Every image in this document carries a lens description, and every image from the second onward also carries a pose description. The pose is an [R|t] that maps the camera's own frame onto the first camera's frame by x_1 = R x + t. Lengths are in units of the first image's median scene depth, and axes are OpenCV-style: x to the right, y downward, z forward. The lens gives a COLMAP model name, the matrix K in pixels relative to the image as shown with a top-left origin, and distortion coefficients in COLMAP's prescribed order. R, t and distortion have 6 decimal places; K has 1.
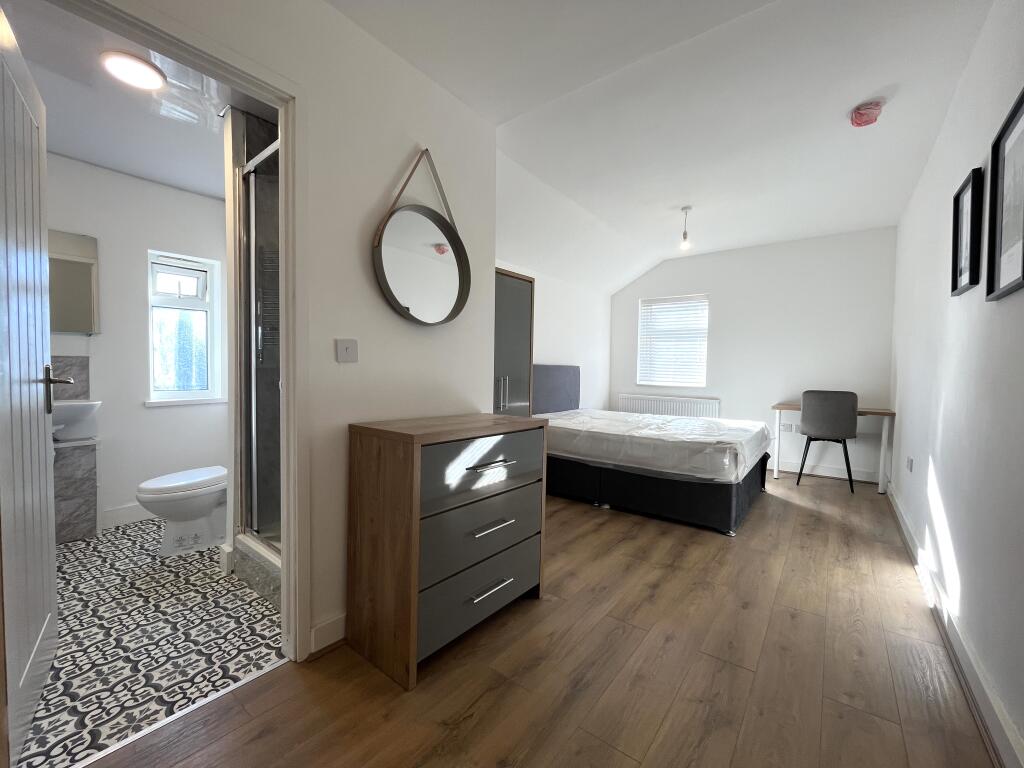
lens RADIAL K [[419.3, 0, 511.9], [0, 419.3, 378.9], [0, 0, 1]] dist [-0.003438, -0.000240]
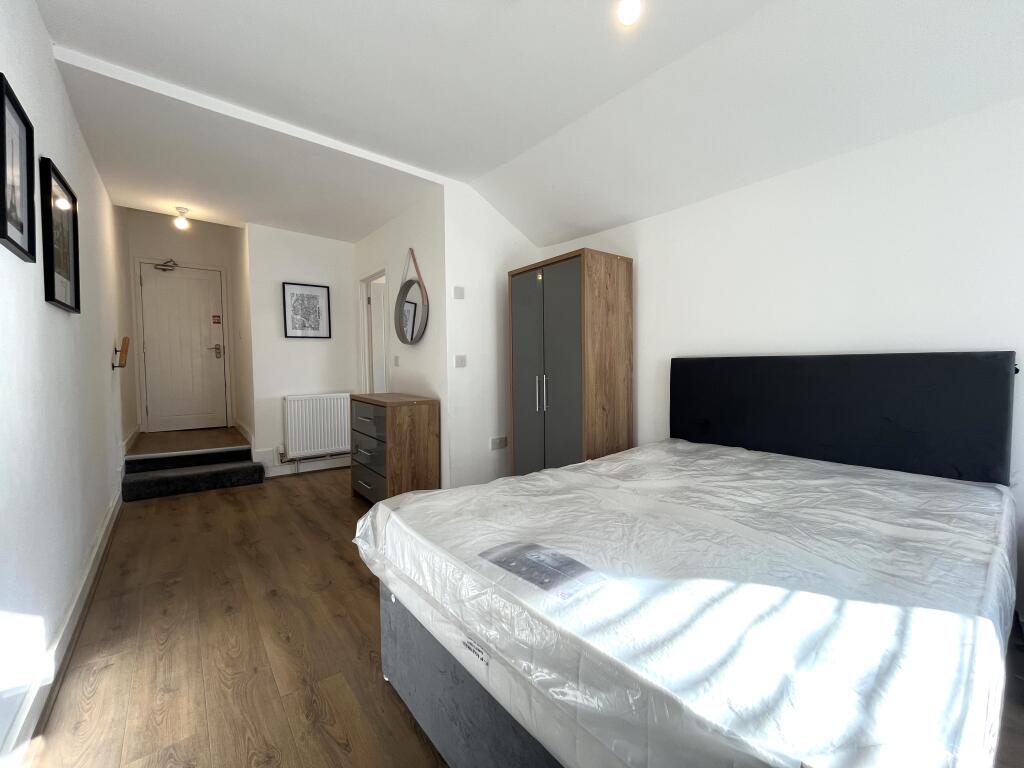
lens RADIAL K [[419.3, 0, 514.9], [0, 419.3, 385.0], [0, 0, 1]] dist [-0.003438, -0.000240]
pose [[-0.230398, 0.018170, -0.972927, 0.983853], [-0.019602, 0.999536, 0.023309, -0.008756], [0.972899, 0.024442, -0.229935, 1.250342]]
